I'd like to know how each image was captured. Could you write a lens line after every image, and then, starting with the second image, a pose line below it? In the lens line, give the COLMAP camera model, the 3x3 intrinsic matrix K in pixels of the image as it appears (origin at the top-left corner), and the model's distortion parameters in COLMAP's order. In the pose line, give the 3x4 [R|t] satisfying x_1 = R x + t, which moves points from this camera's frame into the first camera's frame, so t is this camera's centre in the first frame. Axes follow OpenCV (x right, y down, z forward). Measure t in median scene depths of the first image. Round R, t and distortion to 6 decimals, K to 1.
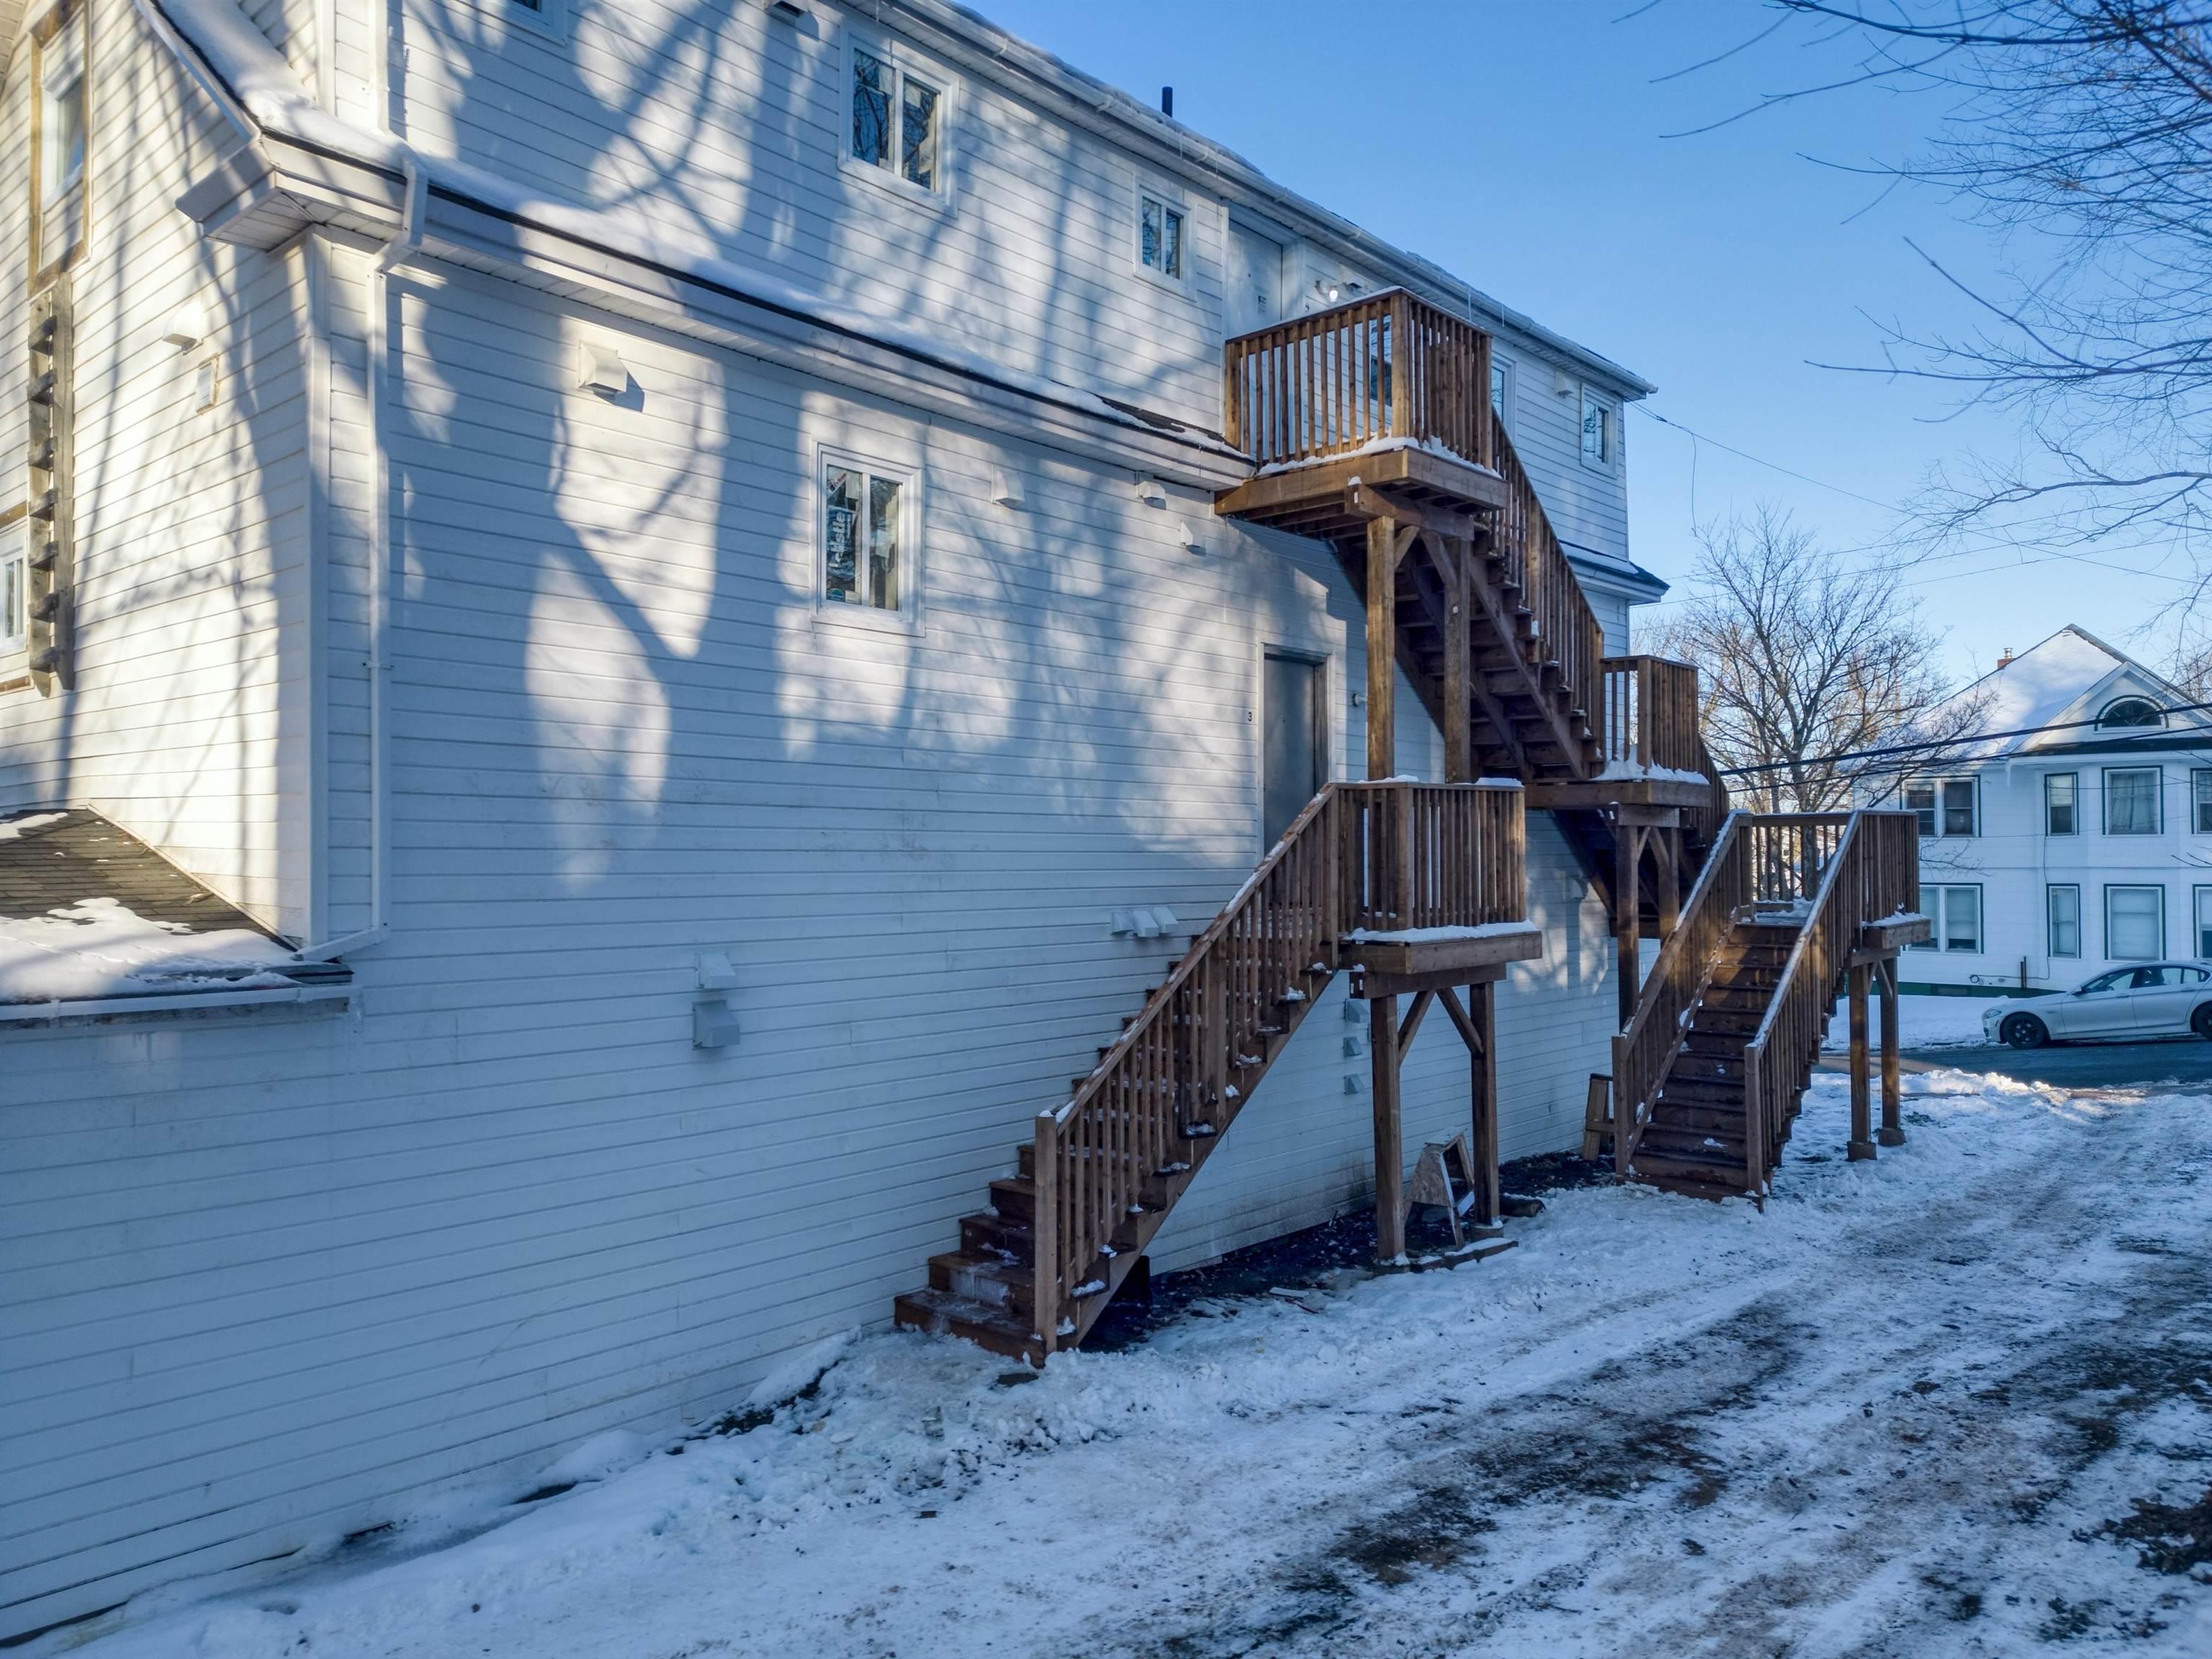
lens RADIAL K [[1529.8, 0, 1106.0], [0, 1529.8, 829.5], [0, 0, 1]] dist [0.087632, -0.072896]
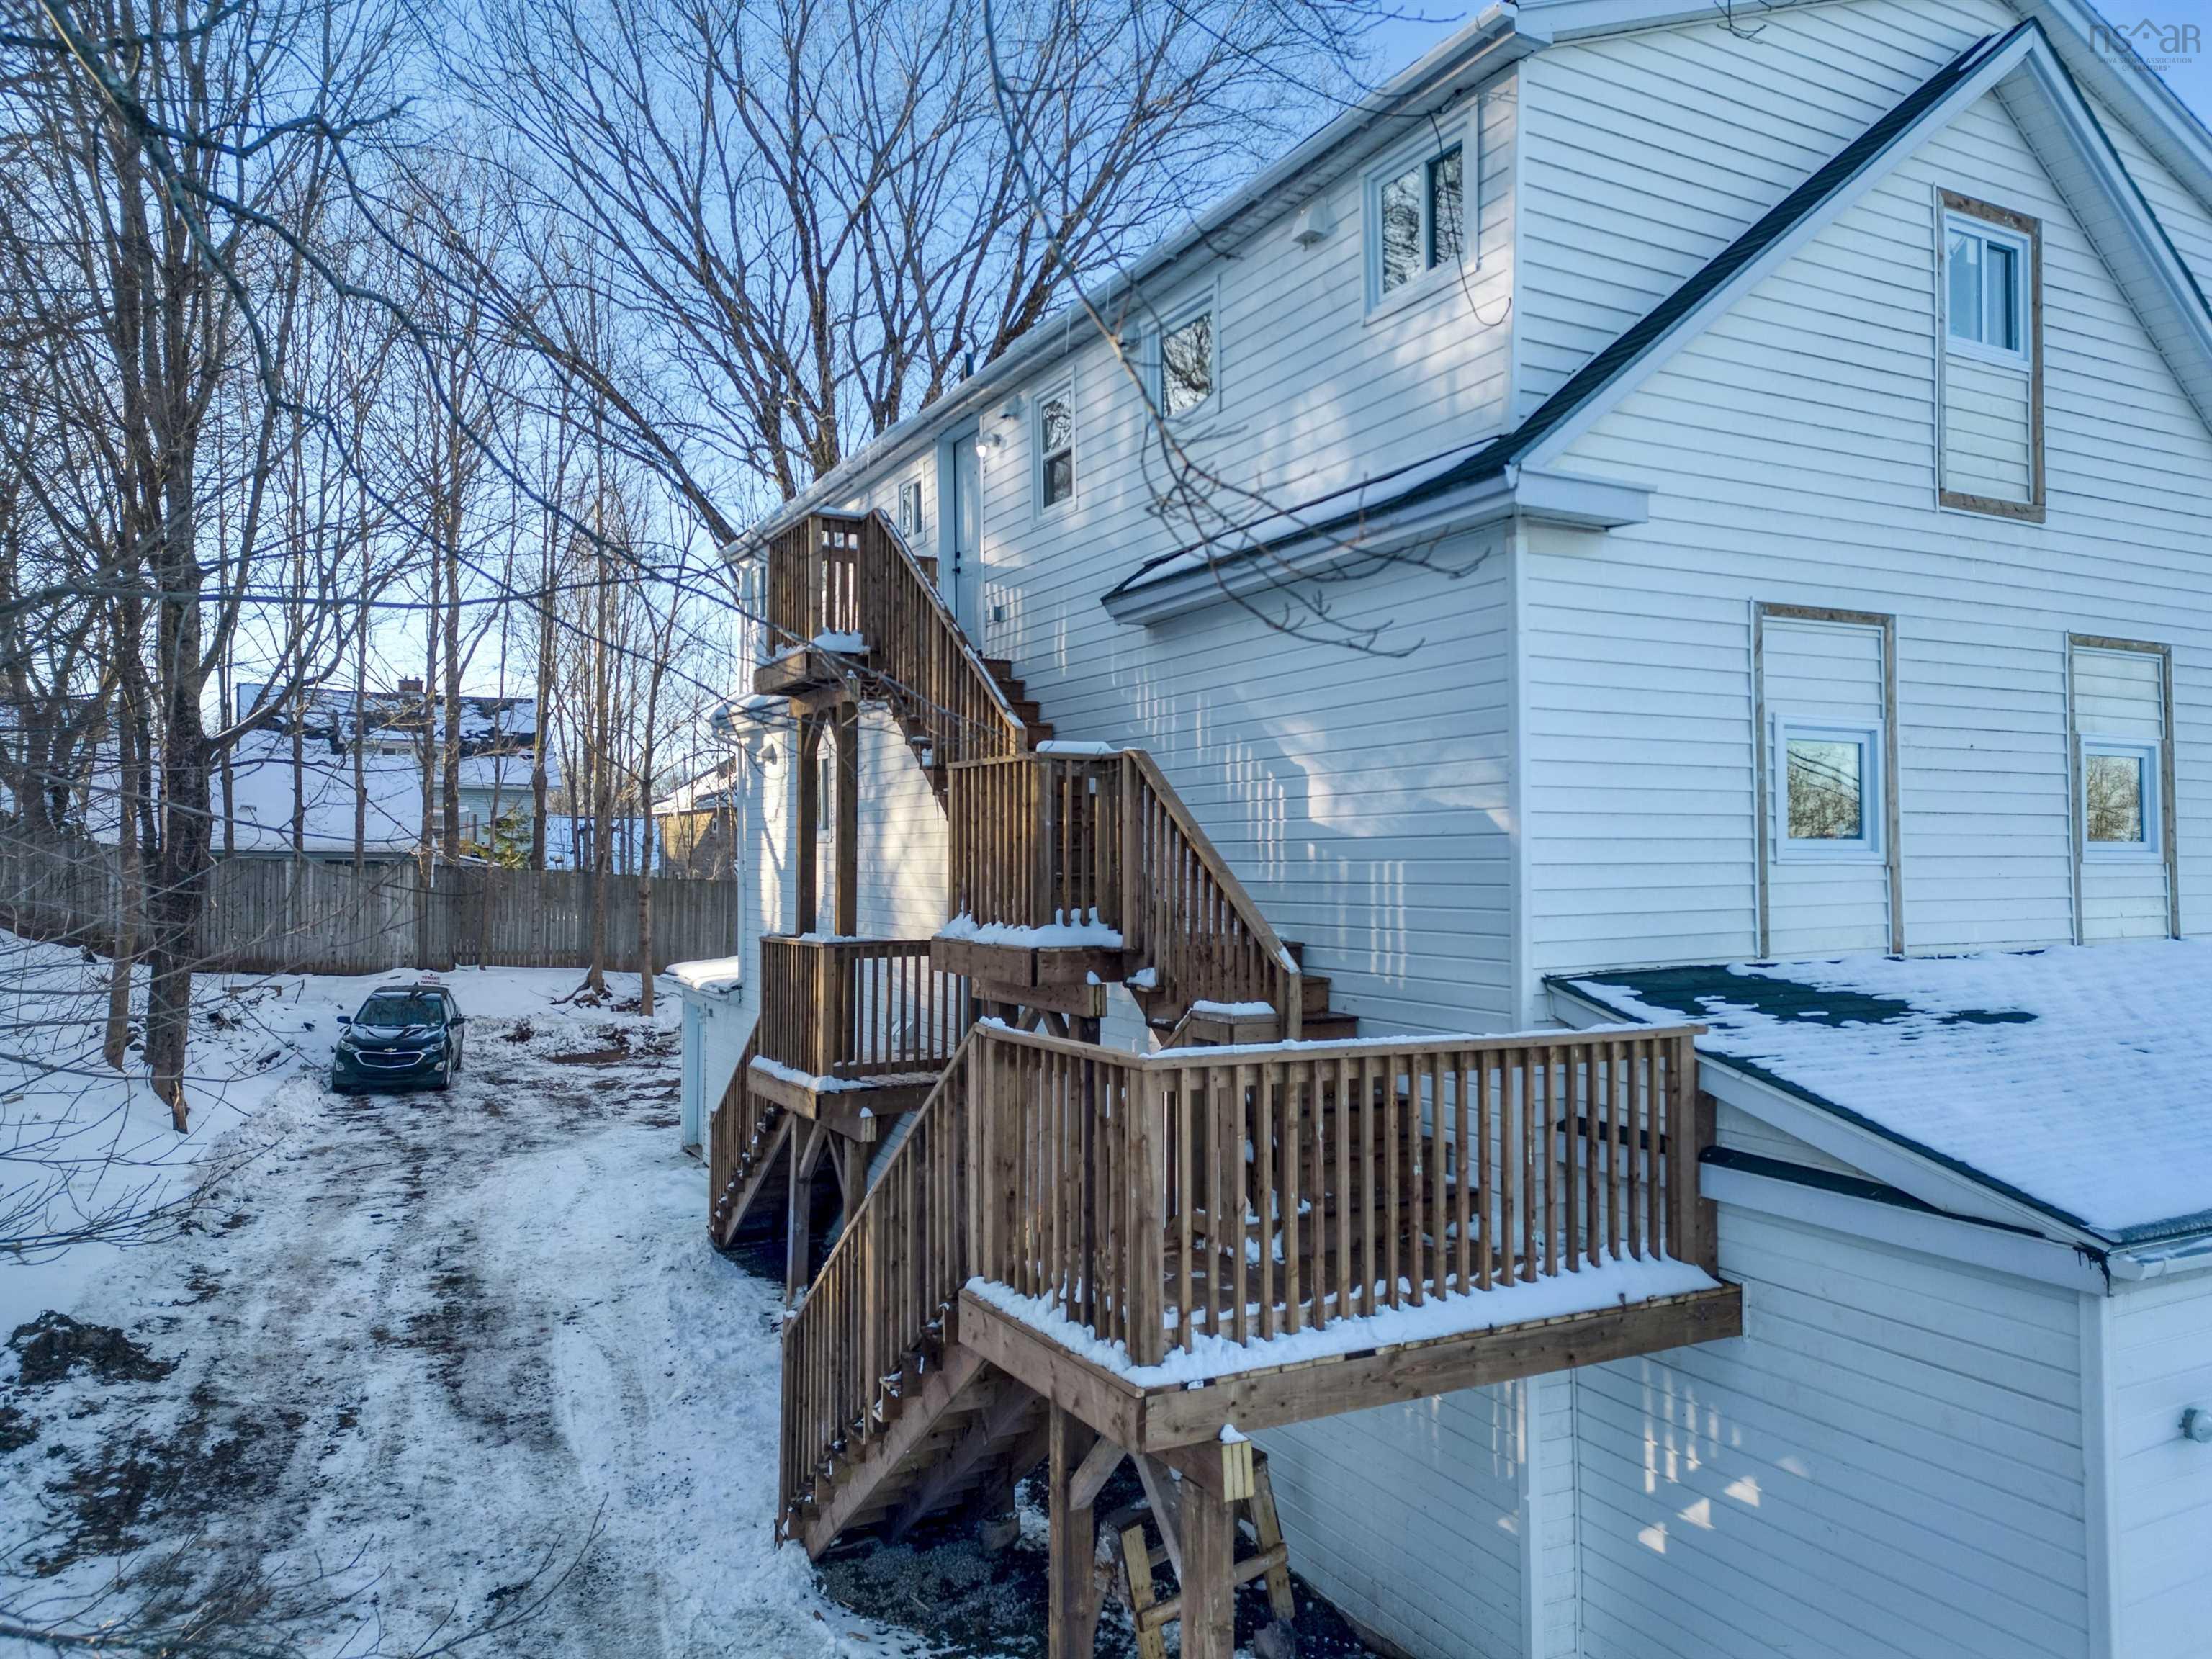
lens RADIAL K [[1549.4, 0, 1116.5], [0, 1549.4, 832.7], [0, 0, 1]] dist [0.101737, -0.123675]
pose [[-0.335072, -0.019167, -0.941998, 1.589971], [0.017743, 0.999487, -0.026648, -0.088845], [0.942025, -0.025643, -0.334560, 2.099351]]
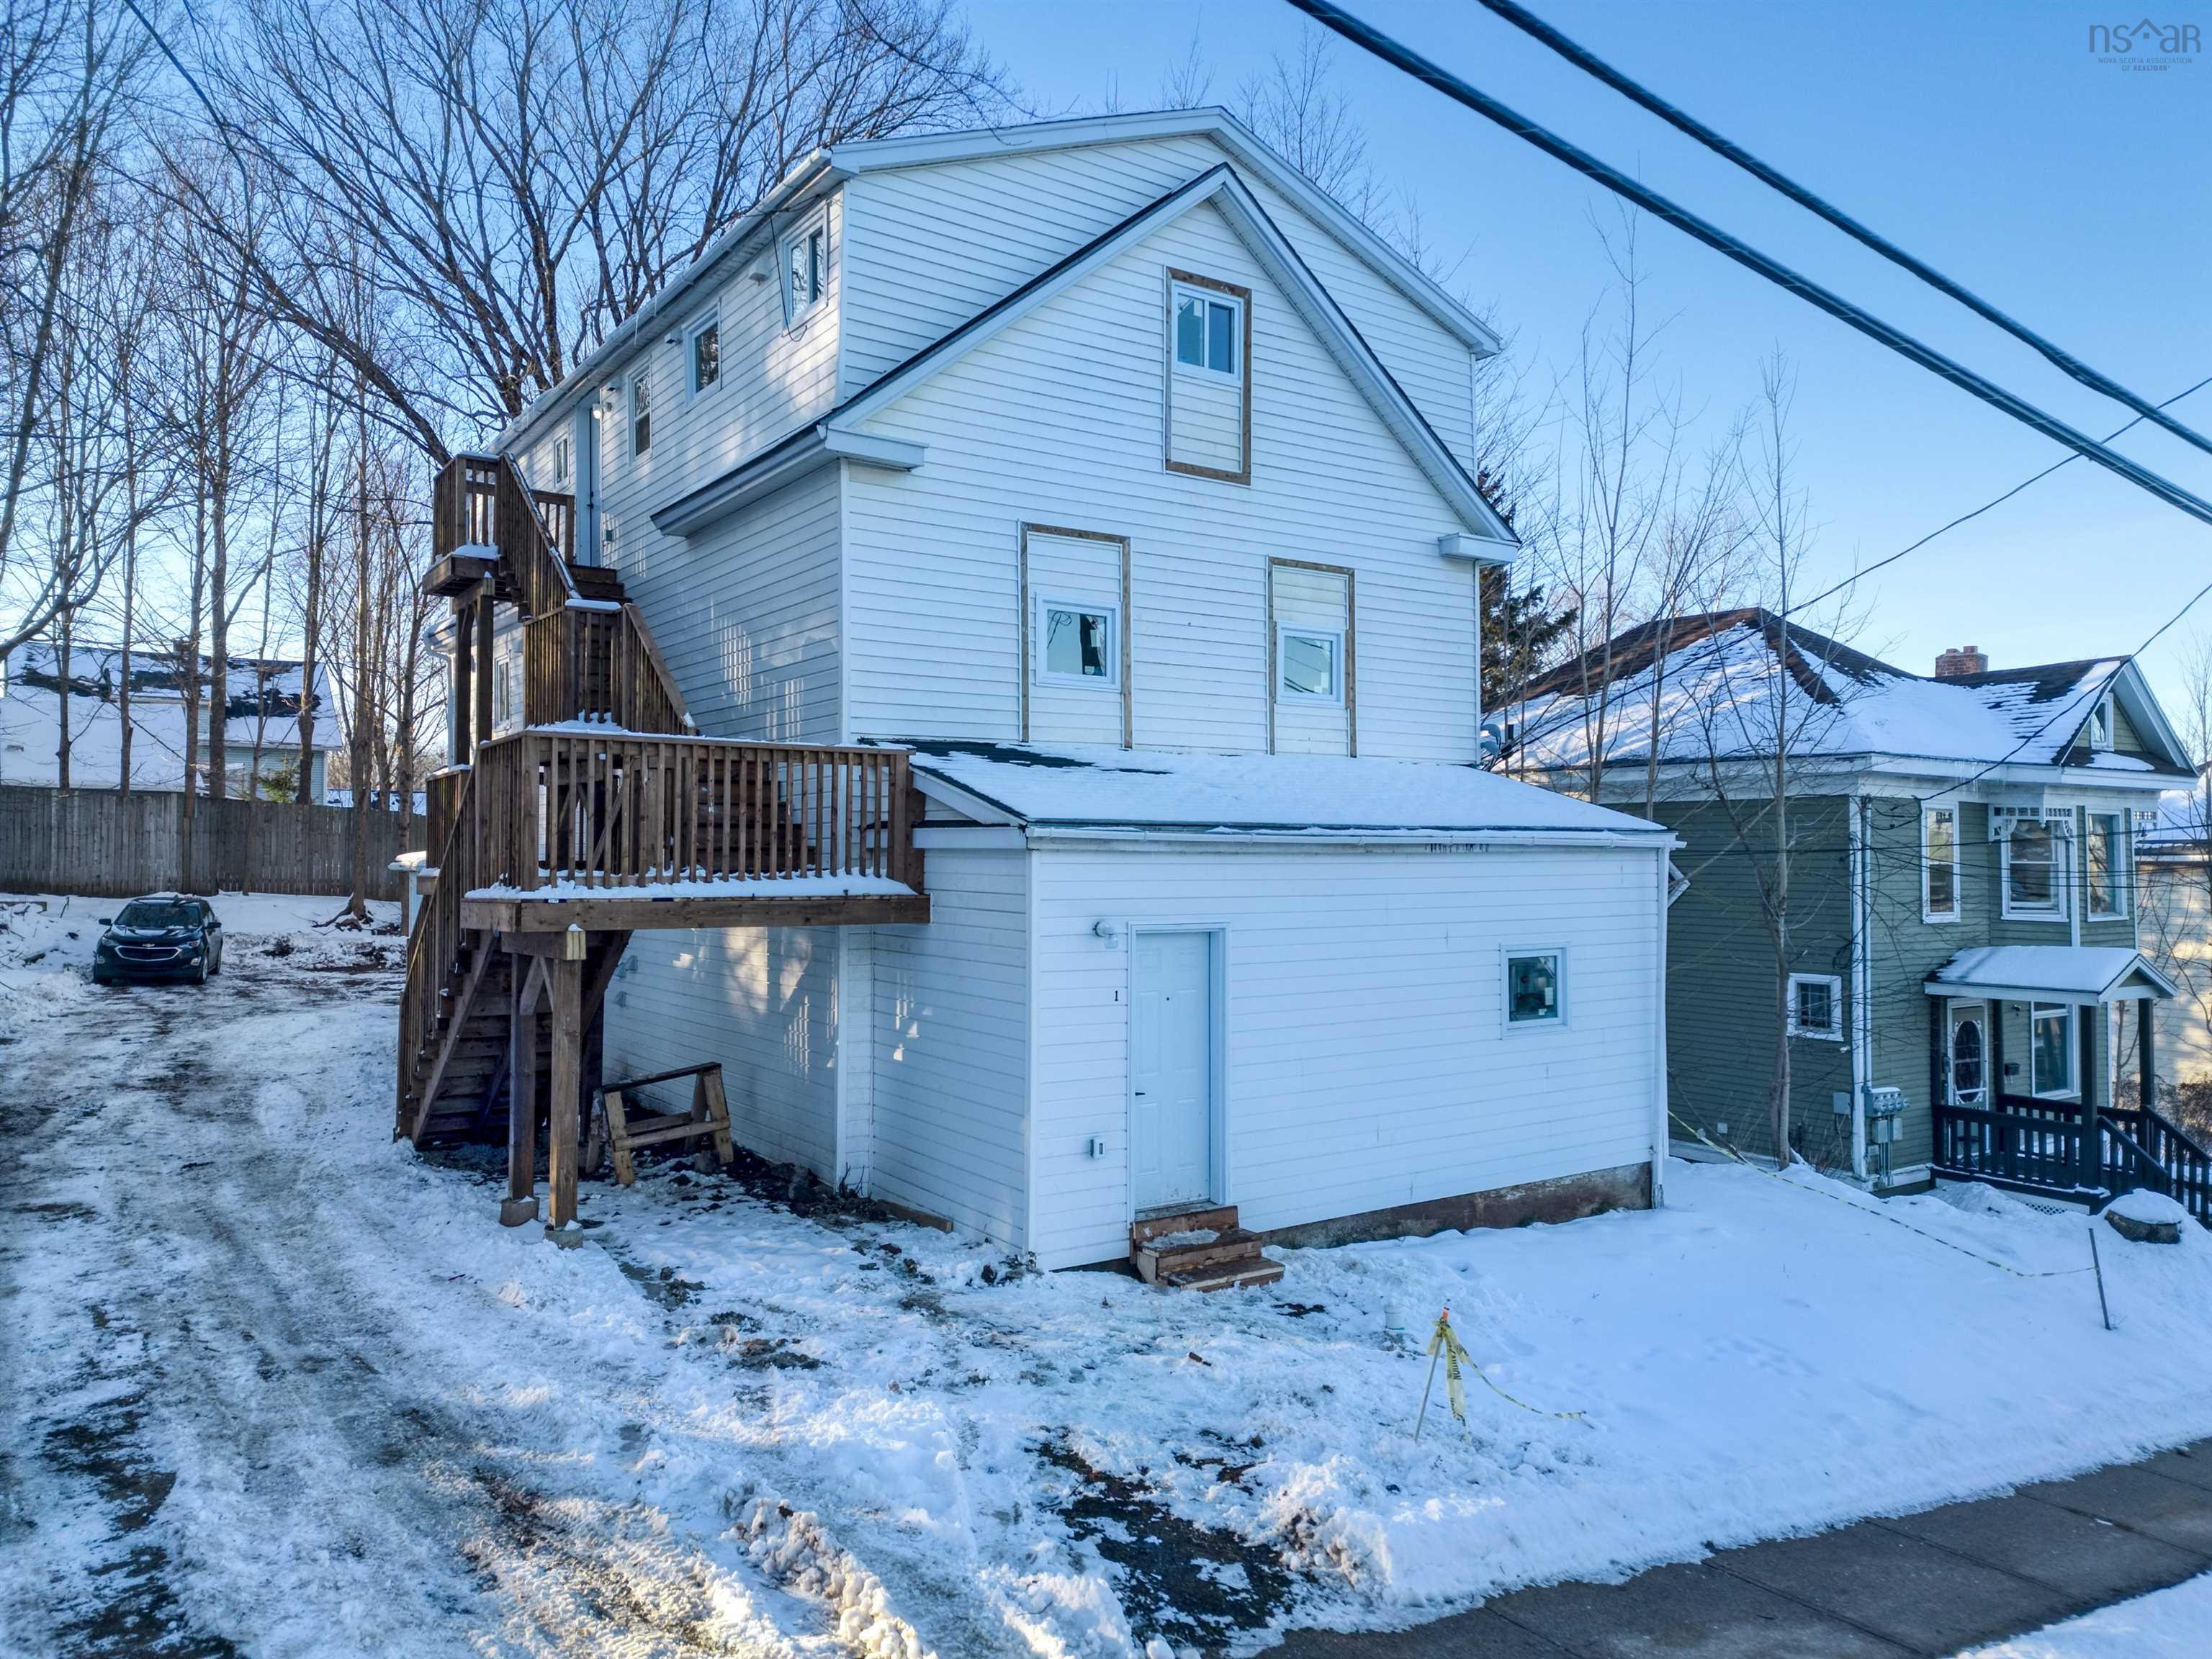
lens RADIAL K [[1529.8, 0, 1106.0], [0, 1529.8, 829.5], [0, 0, 1]] dist [0.087632, -0.072896]
pose [[-0.235369, -0.018597, -0.971728, 1.994655], [0.015292, 0.999622, -0.022835, 0.085835], [0.971786, -0.020234, -0.234996, 2.566317]]
